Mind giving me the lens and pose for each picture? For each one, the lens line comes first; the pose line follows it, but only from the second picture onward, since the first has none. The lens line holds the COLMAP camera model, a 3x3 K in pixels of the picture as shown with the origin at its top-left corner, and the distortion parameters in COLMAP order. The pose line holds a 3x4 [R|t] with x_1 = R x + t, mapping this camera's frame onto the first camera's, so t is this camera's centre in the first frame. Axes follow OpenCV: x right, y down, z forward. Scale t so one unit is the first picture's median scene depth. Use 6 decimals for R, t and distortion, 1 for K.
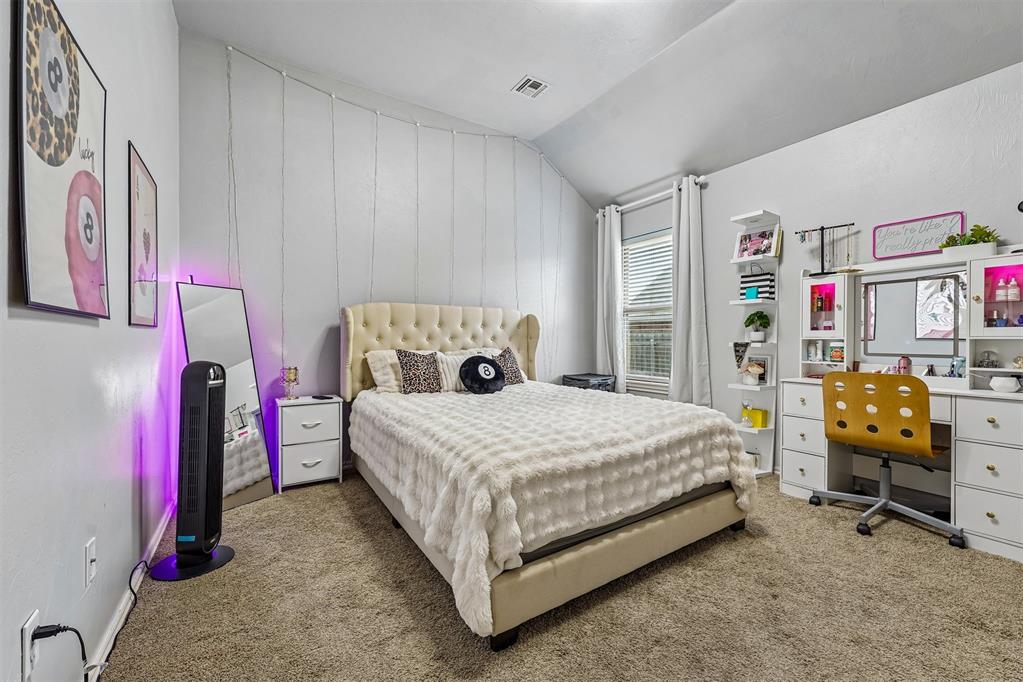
lens RADIAL K [[414.7, 0, 511.0], [0, 414.7, 341.5], [0, 0, 1]] dist [-0.004881, 0.002049]
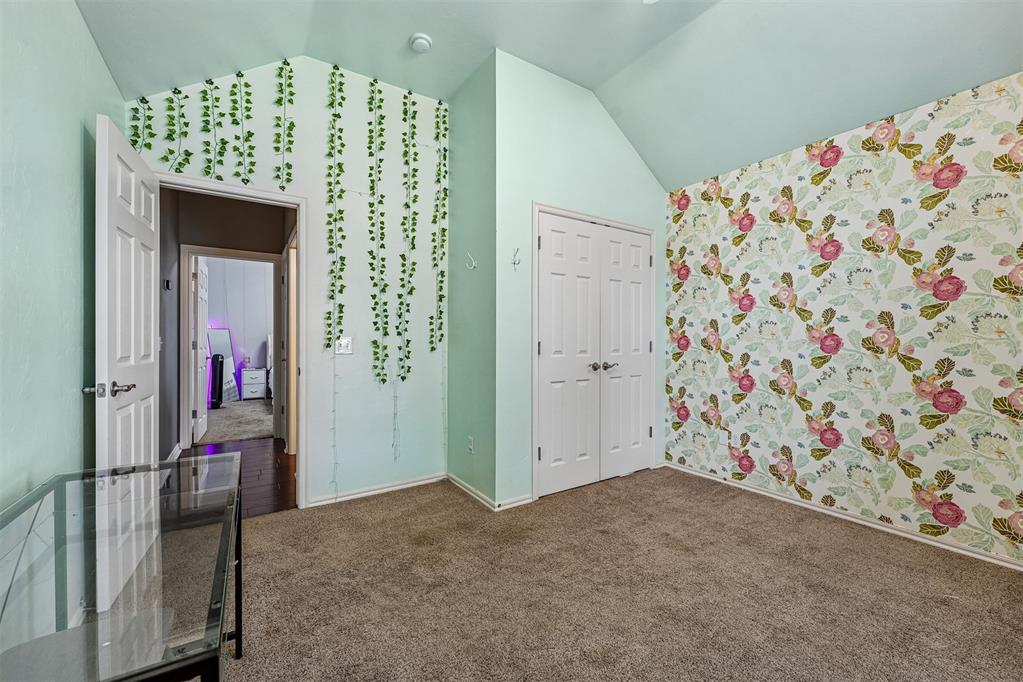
lens RADIAL K [[414.7, 0, 517.3], [0, 414.7, 335.3], [0, 0, 1]] dist [-0.004881, 0.002049]
pose [[0.999726, -0.009431, 0.021406, 1.247288], [0.009761, 0.999834, -0.015364, -0.026992], [-0.021257, 0.015569, 0.999653, -1.850944]]
